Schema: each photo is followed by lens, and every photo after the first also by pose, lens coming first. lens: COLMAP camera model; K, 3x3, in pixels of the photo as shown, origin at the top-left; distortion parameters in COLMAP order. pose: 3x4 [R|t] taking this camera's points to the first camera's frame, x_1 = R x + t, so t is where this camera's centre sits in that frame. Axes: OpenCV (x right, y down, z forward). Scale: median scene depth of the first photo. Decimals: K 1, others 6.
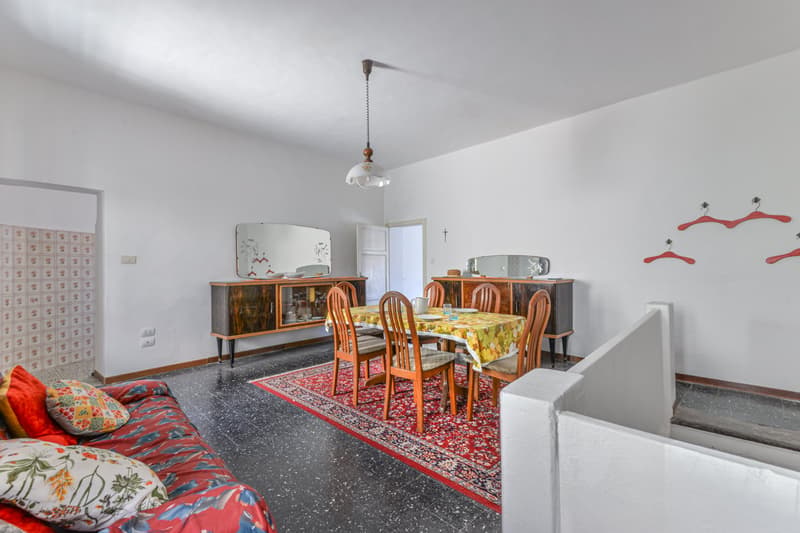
lens RADIAL K [[336.4, 0, 389.6], [0, 336.4, 268.6], [0, 0, 1]] dist [0.025726, -0.000089]
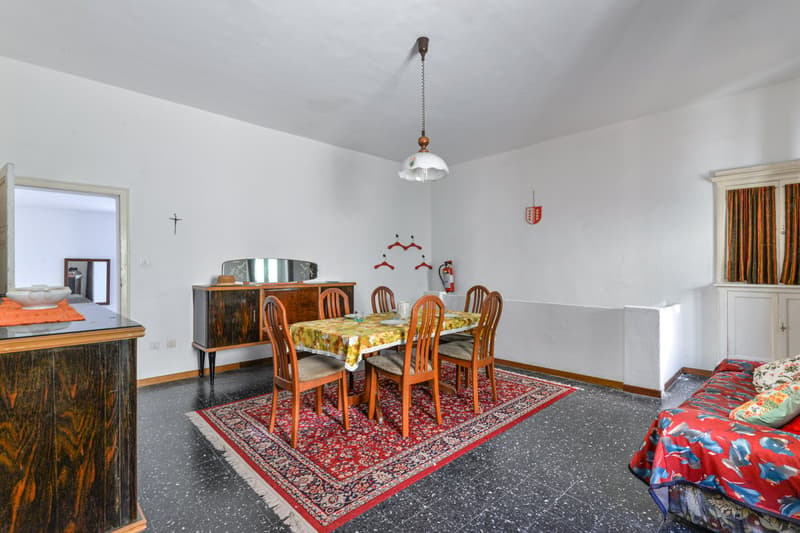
lens RADIAL K [[360.7, 0, 400.0], [0, 360.7, 266.5], [0, 0, 1]] dist [0.001710, -0.005171]
pose [[0.053481, 0.024678, 0.998264, -0.875371], [0.014422, 0.999571, -0.025483, 0.015436], [-0.998465, 0.015760, 0.053102, 0.892398]]
